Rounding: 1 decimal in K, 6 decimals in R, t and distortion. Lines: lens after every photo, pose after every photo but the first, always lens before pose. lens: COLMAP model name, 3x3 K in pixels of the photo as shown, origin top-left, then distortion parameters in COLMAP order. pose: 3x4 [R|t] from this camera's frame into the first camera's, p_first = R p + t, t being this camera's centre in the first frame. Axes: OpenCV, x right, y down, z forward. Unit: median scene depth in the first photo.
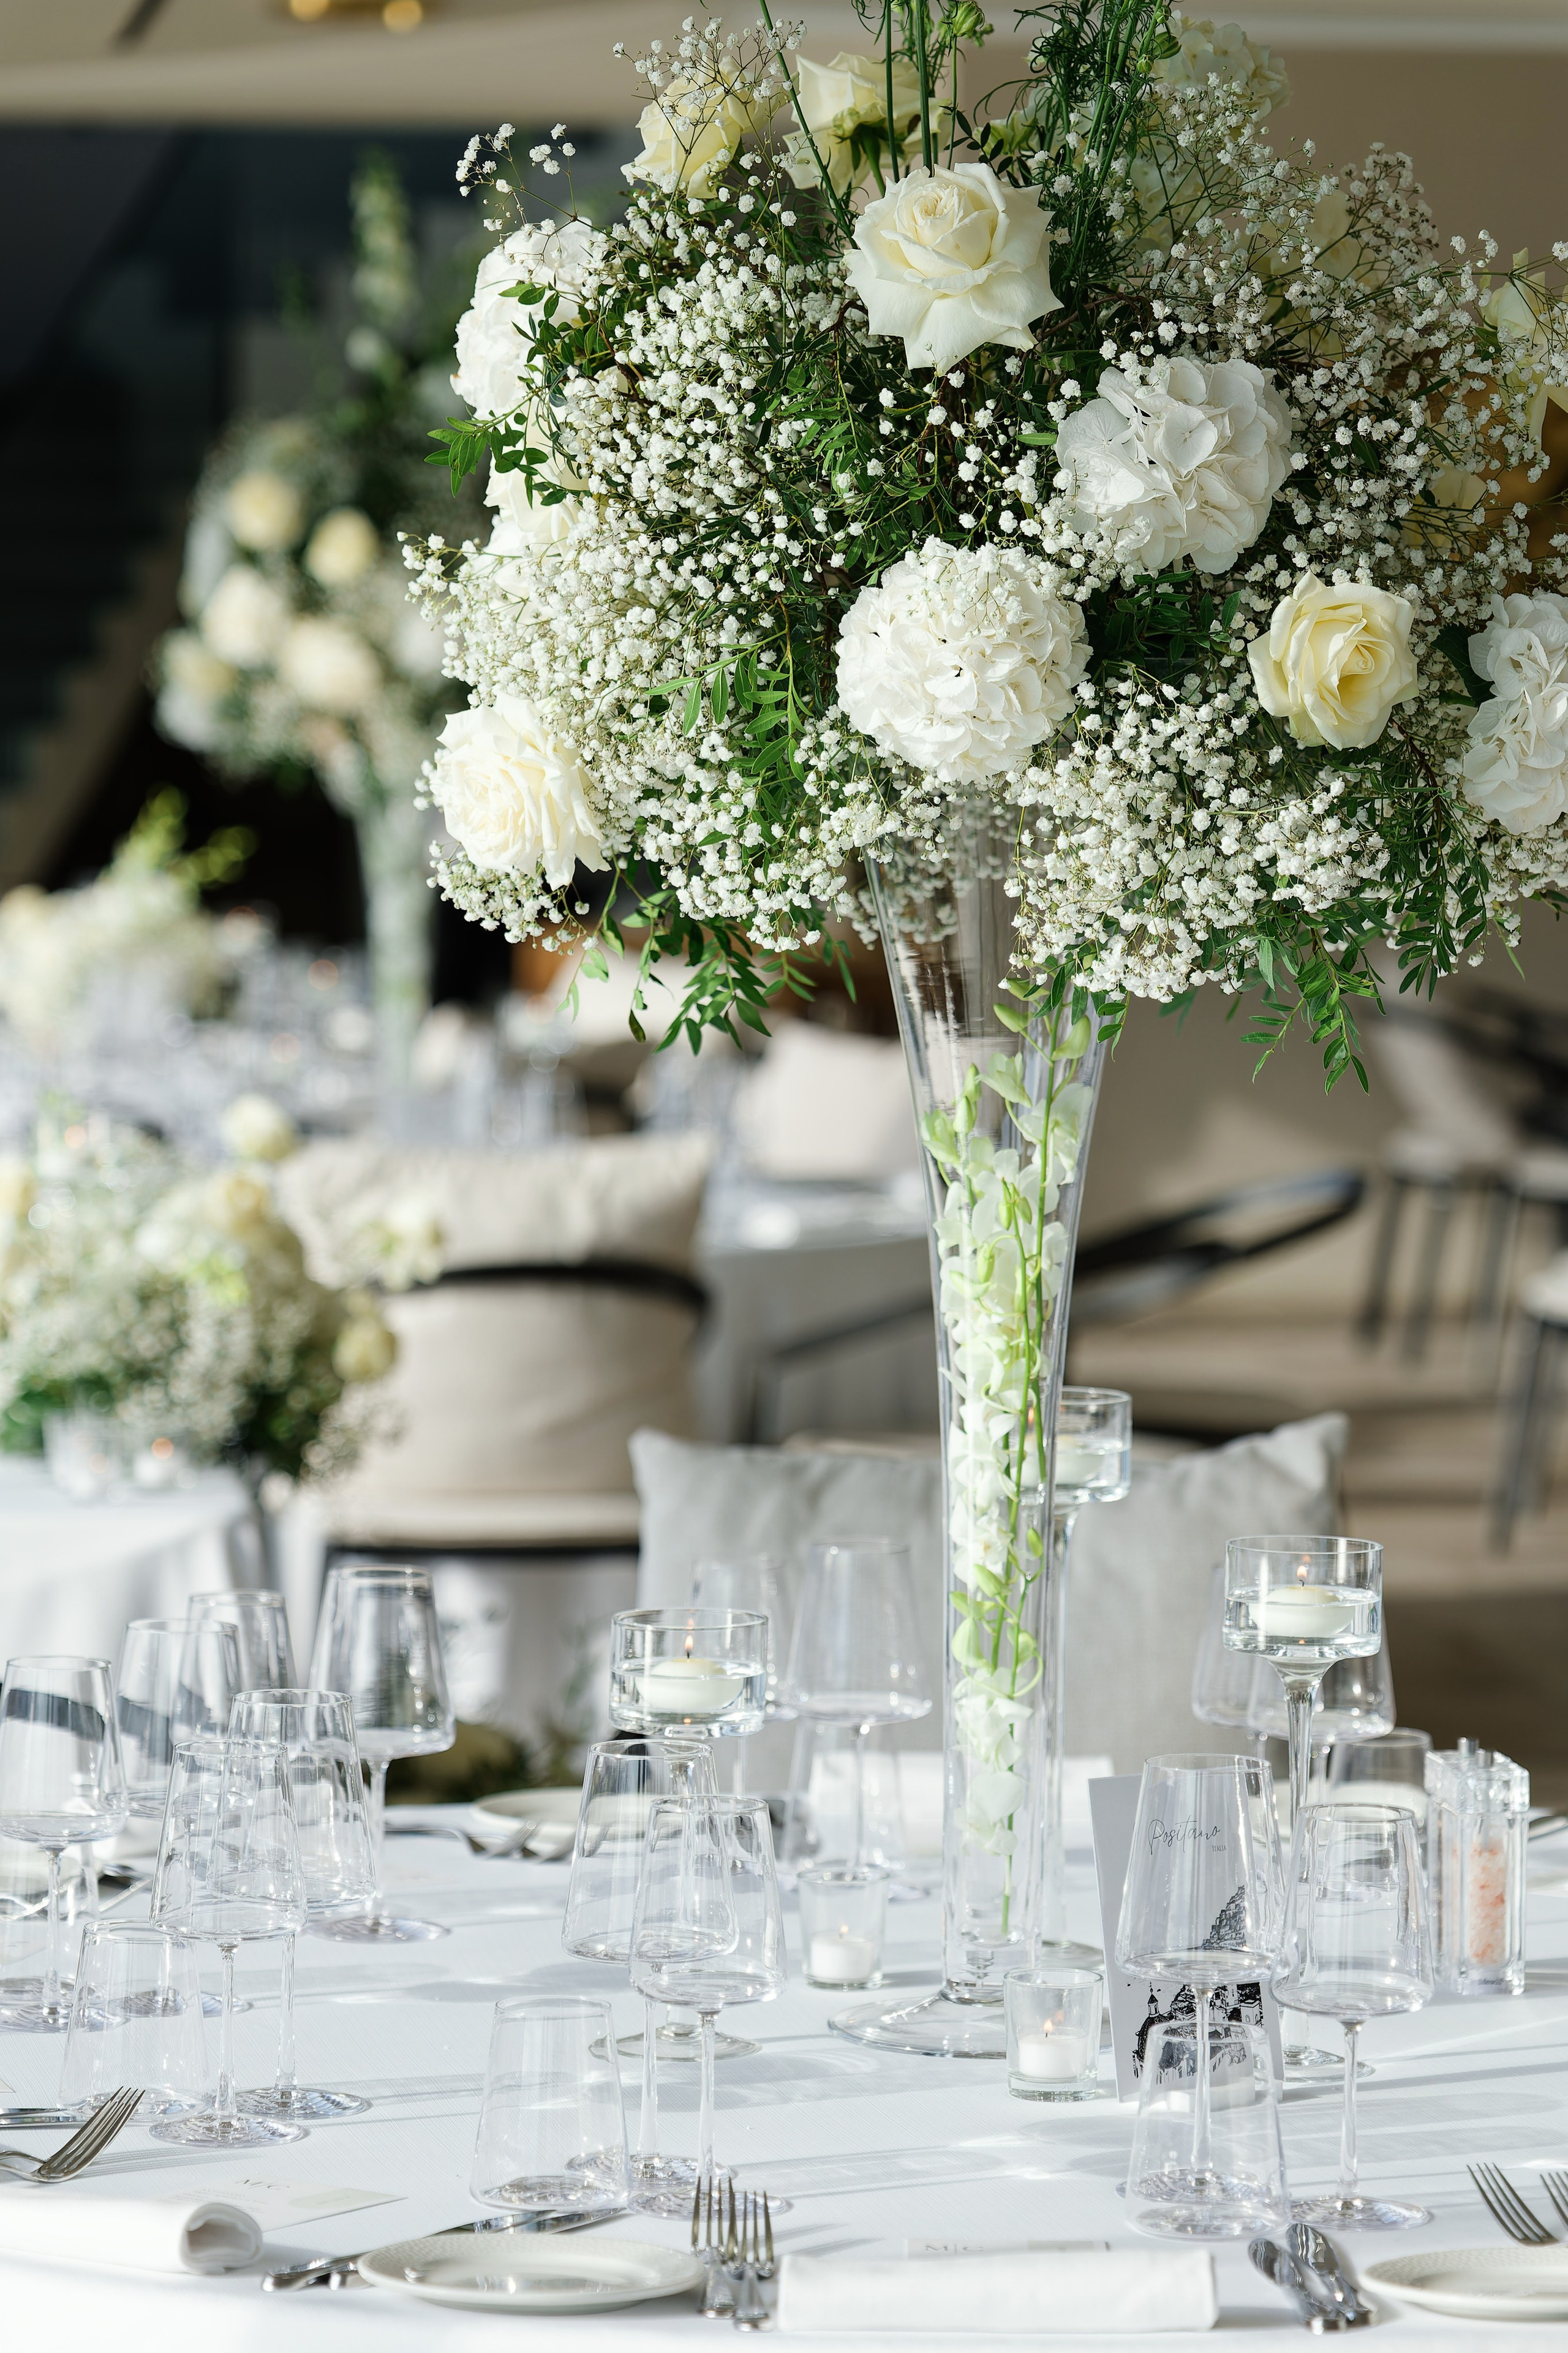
lens RADIAL K [[7964.6, 0, 784.2], [0, 7964.6, 1174.2], [0, 0, 1]] dist [0.045470, 0.000000]
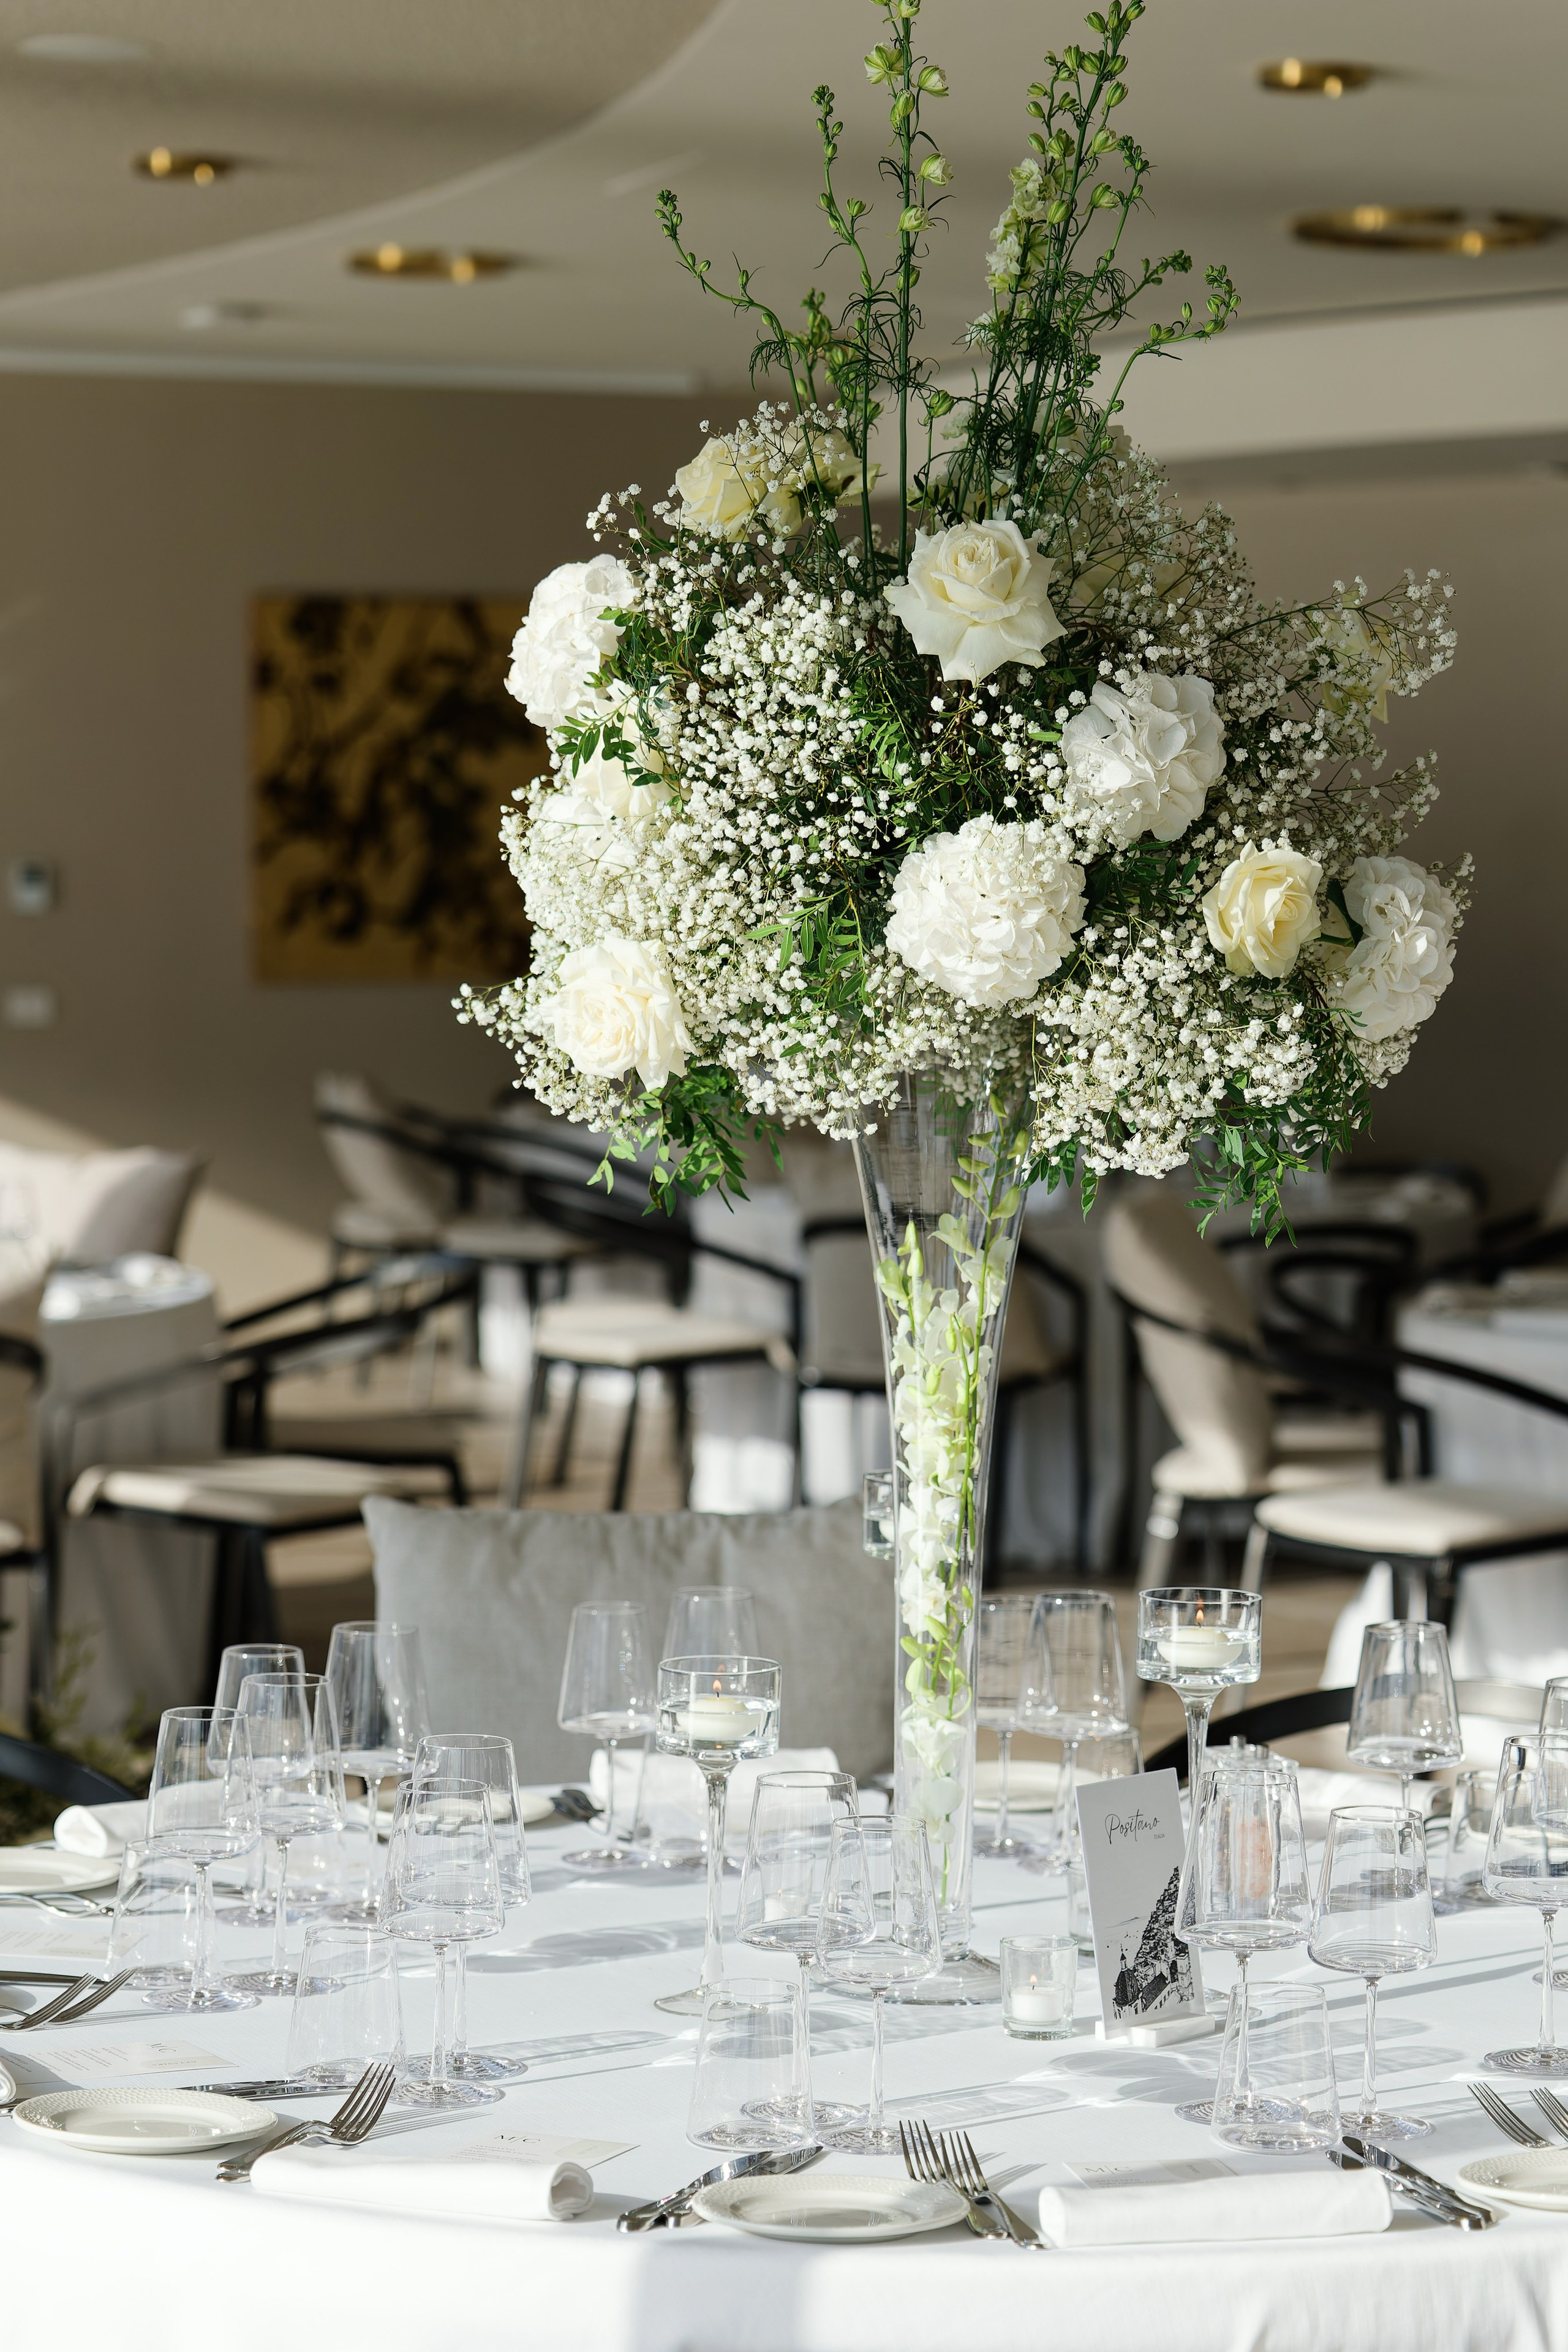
lens RADIAL K [[6004.8, 0, 783.9], [0, 6004.8, 1177.4], [0, 0, 1]] dist [0.016701, 0.000000]
pose [[0.977570, -0.010512, 0.210346, -0.211098], [0.011831, 0.999917, -0.005014, -0.017427], [-0.210276, 0.007390, 0.977614, 0.070587]]
